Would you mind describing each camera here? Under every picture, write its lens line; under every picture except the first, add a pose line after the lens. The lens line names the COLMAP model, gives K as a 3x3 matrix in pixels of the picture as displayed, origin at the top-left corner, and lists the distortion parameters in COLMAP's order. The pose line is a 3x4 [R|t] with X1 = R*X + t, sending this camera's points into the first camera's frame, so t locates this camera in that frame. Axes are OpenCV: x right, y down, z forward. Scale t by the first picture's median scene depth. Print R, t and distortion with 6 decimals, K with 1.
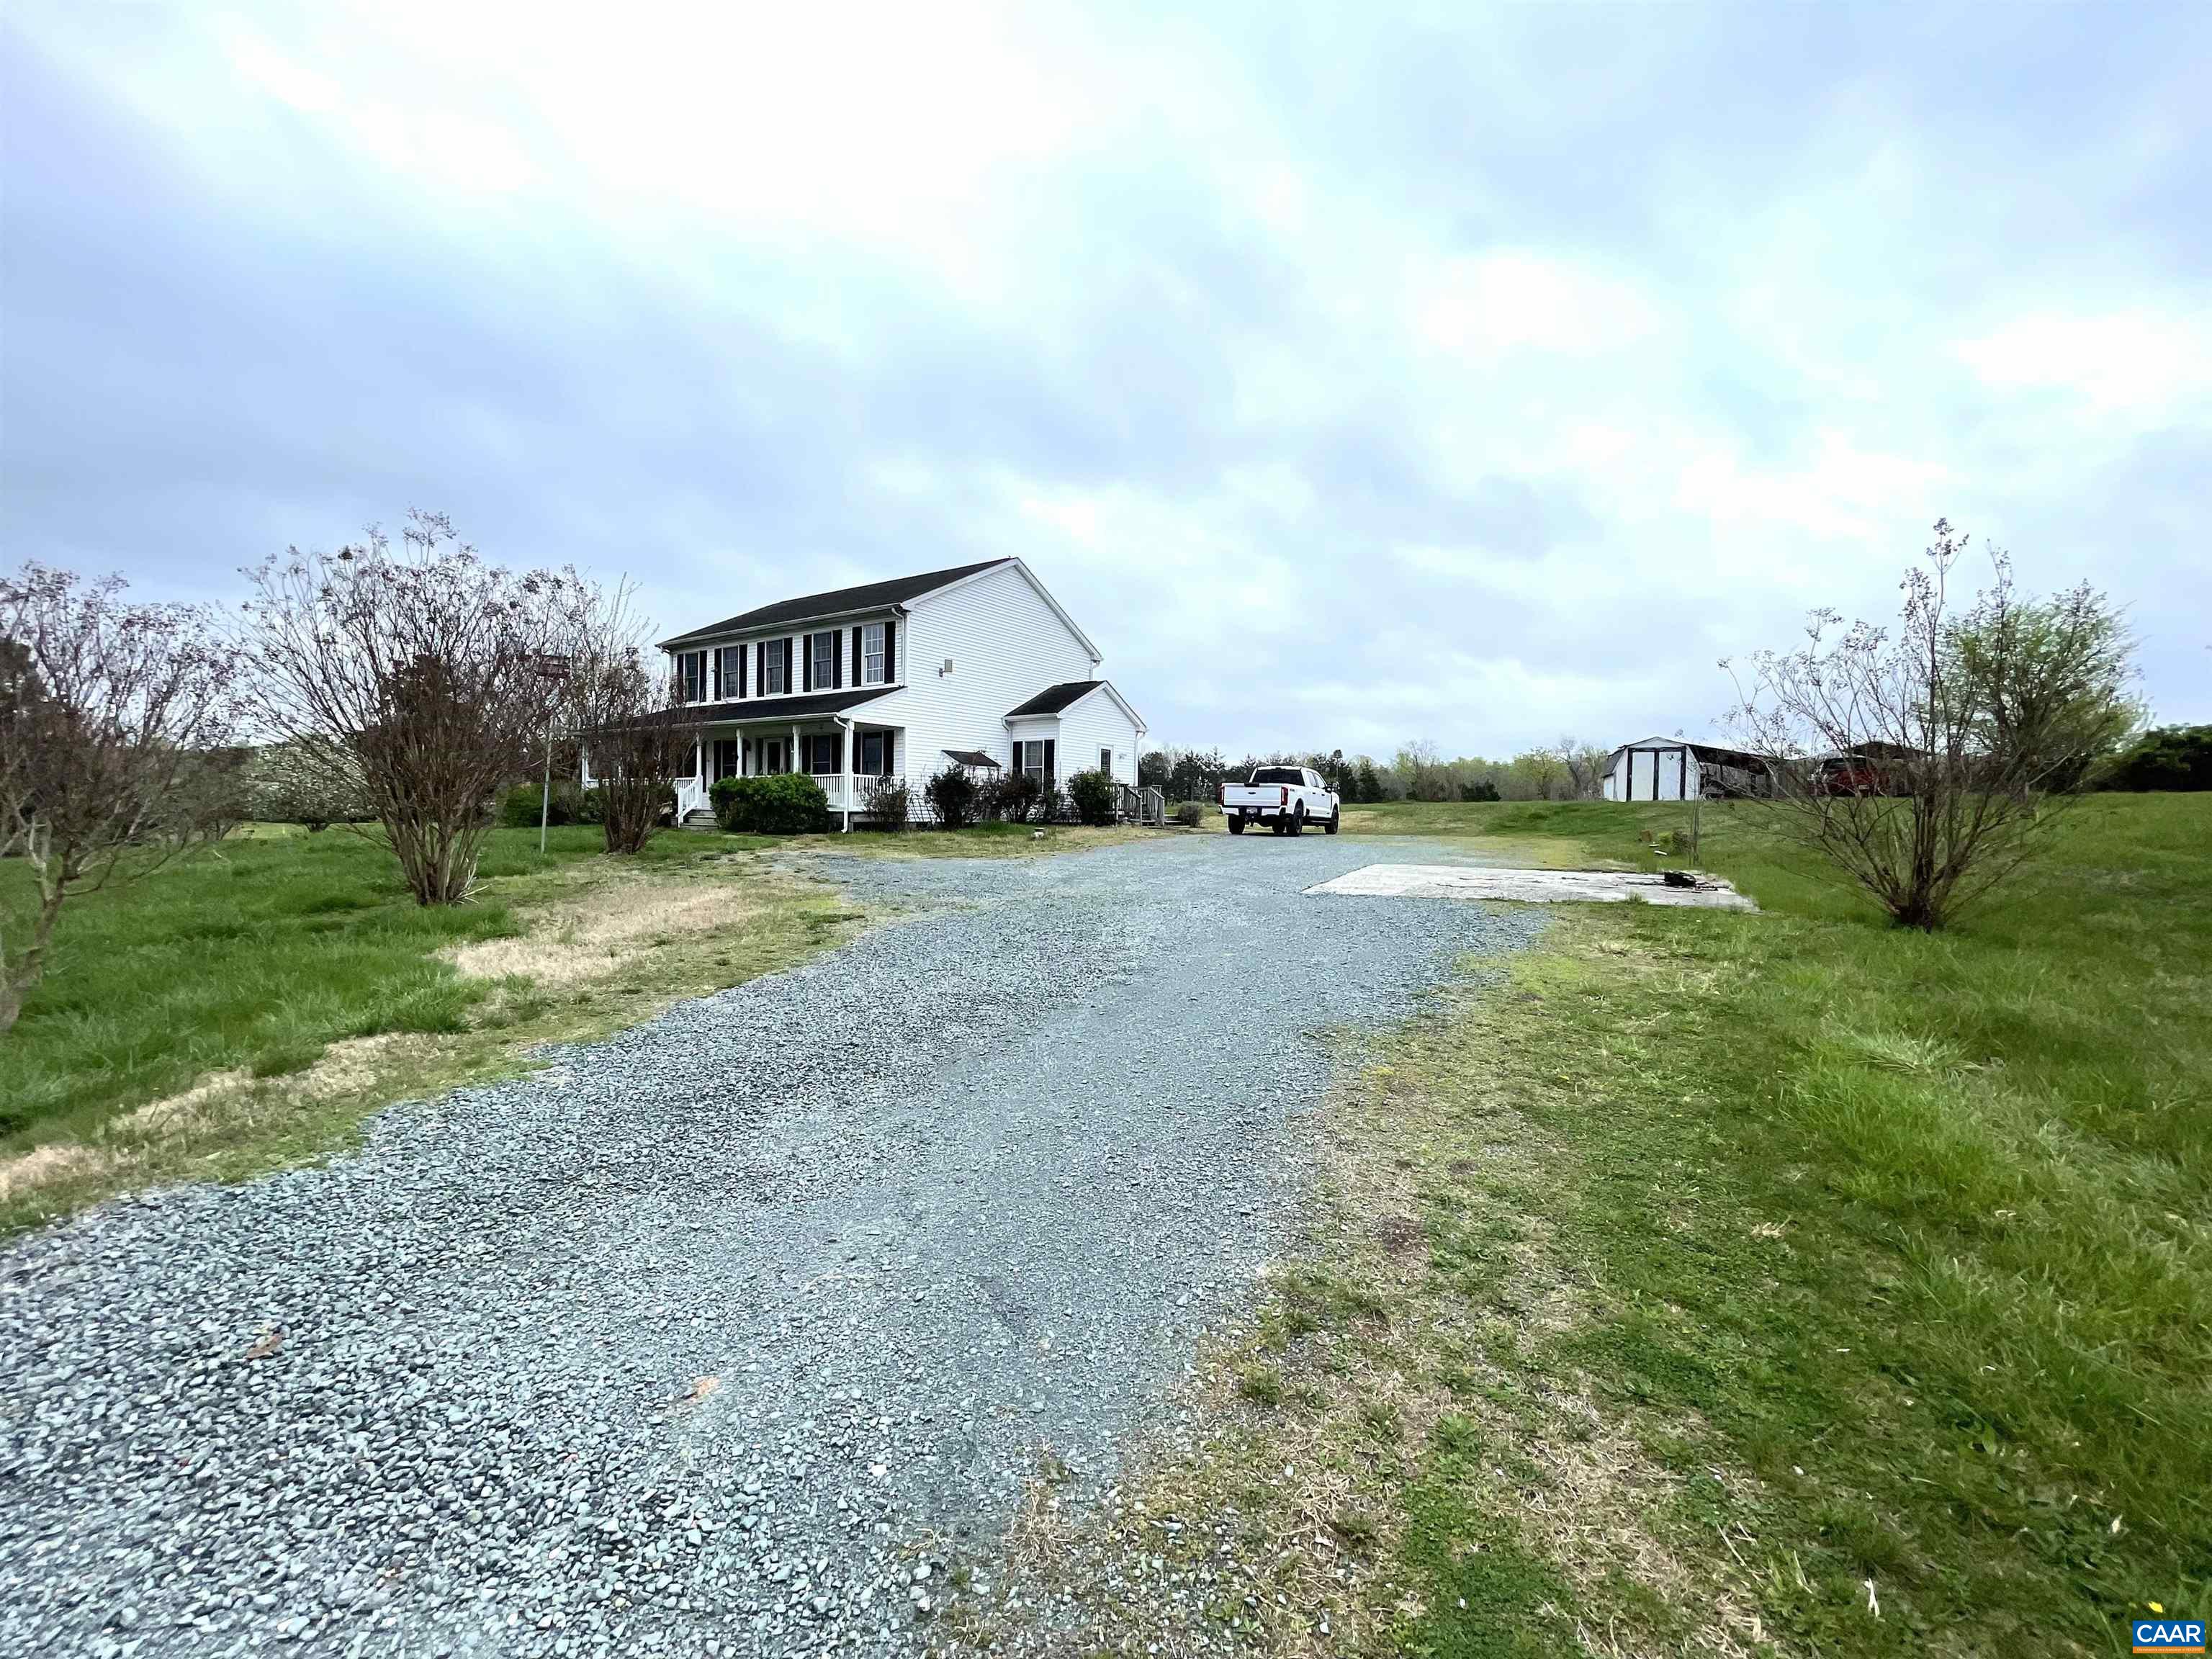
lens RADIAL K [[891.4, 0, 1104.6], [0, 891.4, 842.0], [0, 0, 1]] dist [-0.007553, 0.000898]
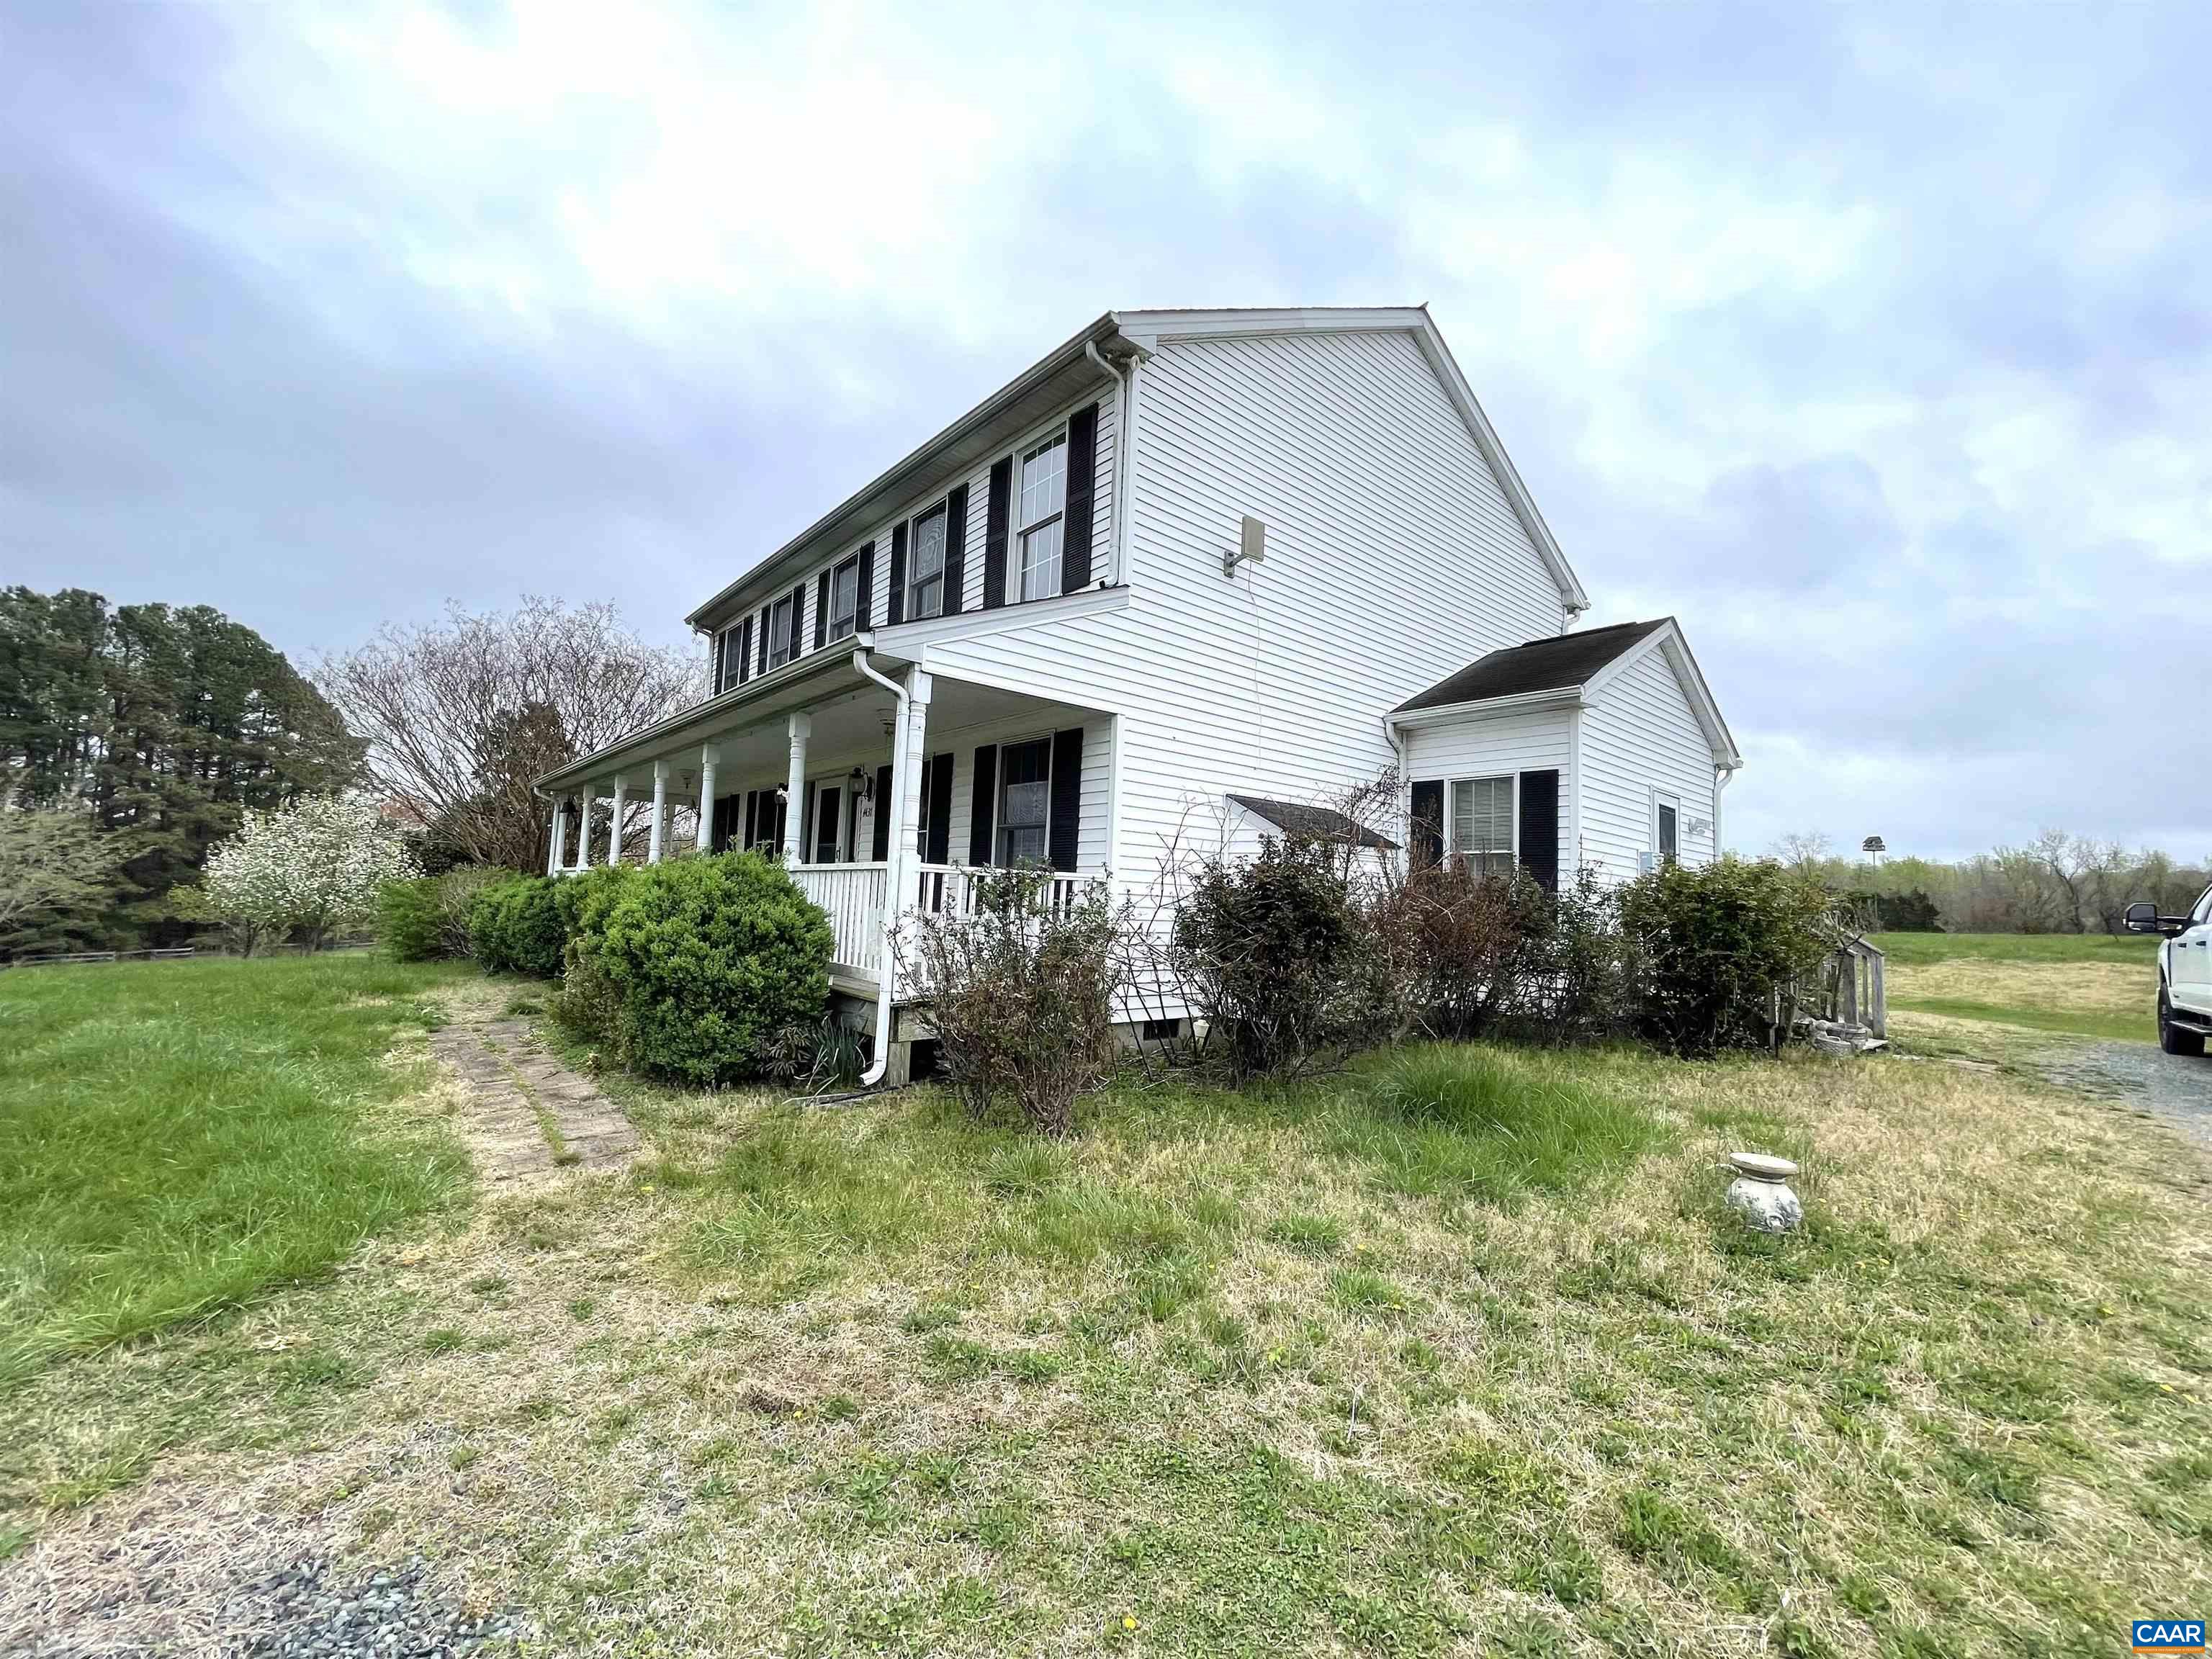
lens RADIAL K [[891.4, 0, 1106.6], [0, 891.4, 831.6], [0, 0, 1]] dist [-0.007553, 0.000898]
pose [[0.965521, 0.007957, -0.260205, -0.142858], [-0.038111, 0.993084, -0.111044, -0.052762], [0.257522, 0.117132, 0.959147, 0.691120]]
